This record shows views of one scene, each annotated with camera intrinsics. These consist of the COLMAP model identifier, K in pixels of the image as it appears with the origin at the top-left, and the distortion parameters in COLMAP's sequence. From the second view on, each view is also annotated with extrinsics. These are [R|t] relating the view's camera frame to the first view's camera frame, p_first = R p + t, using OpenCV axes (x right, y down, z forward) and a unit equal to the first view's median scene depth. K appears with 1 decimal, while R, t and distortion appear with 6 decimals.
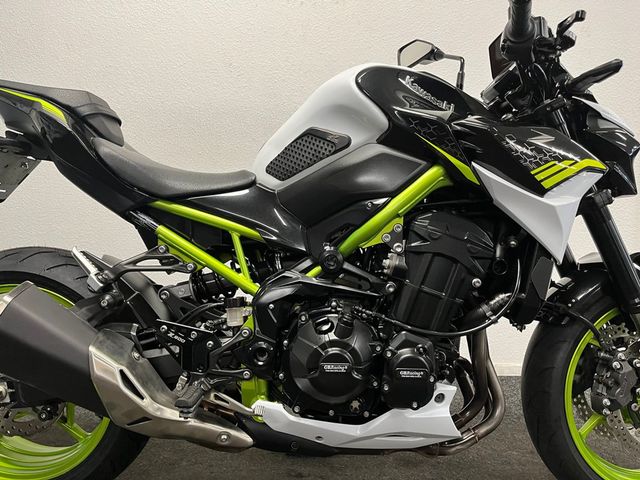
lens RADIAL K [[486.6, 0, 320.0], [0, 486.6, 240.0], [0, 0, 1]] dist [0.058866, -0.070870]
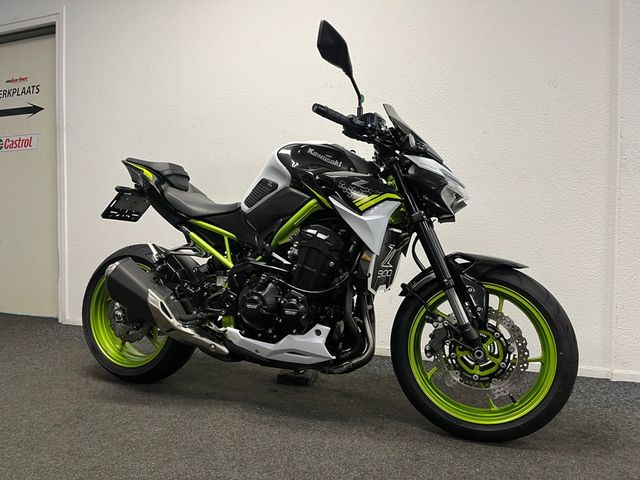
lens RADIAL K [[486.6, 0, 320.0], [0, 486.6, 240.0], [0, 0, 1]] dist [0.058866, -0.070870]
pose [[0.935010, 0.014970, -0.354304, 0.844558], [-0.039593, 0.997269, -0.062348, 0.103722], [0.352403, 0.072324, 0.933049, -0.610432]]
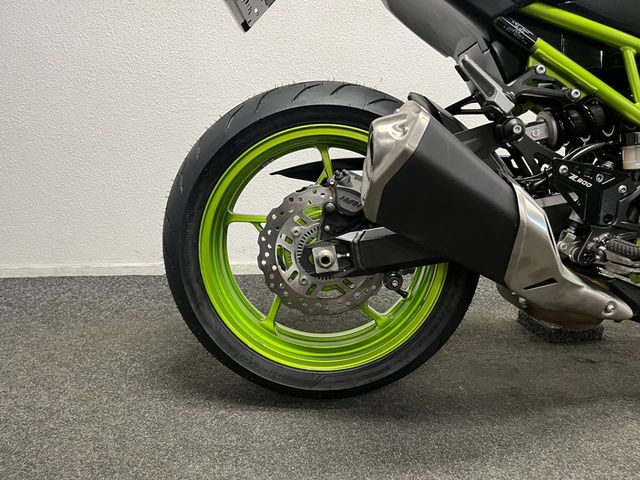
lens RADIAL K [[486.6, 0, 320.0], [0, 486.6, 240.0], [0, 0, 1]] dist [0.058866, -0.070870]
pose [[0.998892, -0.011145, 0.045724, -0.731641], [0.004741, 0.990444, 0.137836, 0.180371], [-0.046823, -0.137466, 0.989399, 0.235142]]
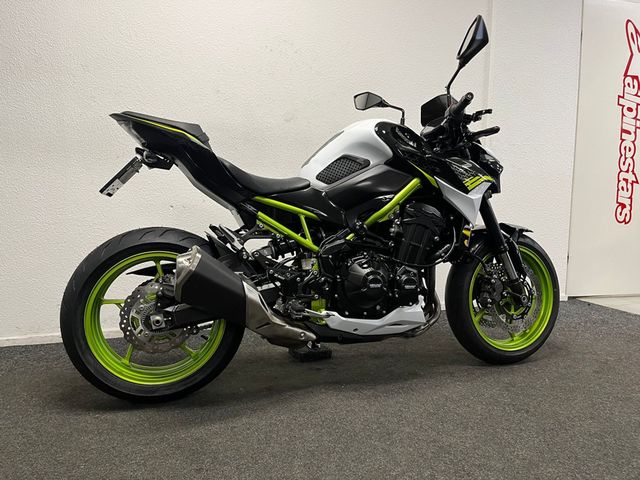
lens RADIAL K [[486.6, 0, 320.0], [0, 486.6, 240.0], [0, 0, 1]] dist [0.058866, -0.070870]
pose [[0.947726, -0.027547, 0.317895, -0.684060], [0.023621, 0.999590, 0.016198, 0.047057], [-0.318211, -0.007842, 0.947988, -0.637384]]
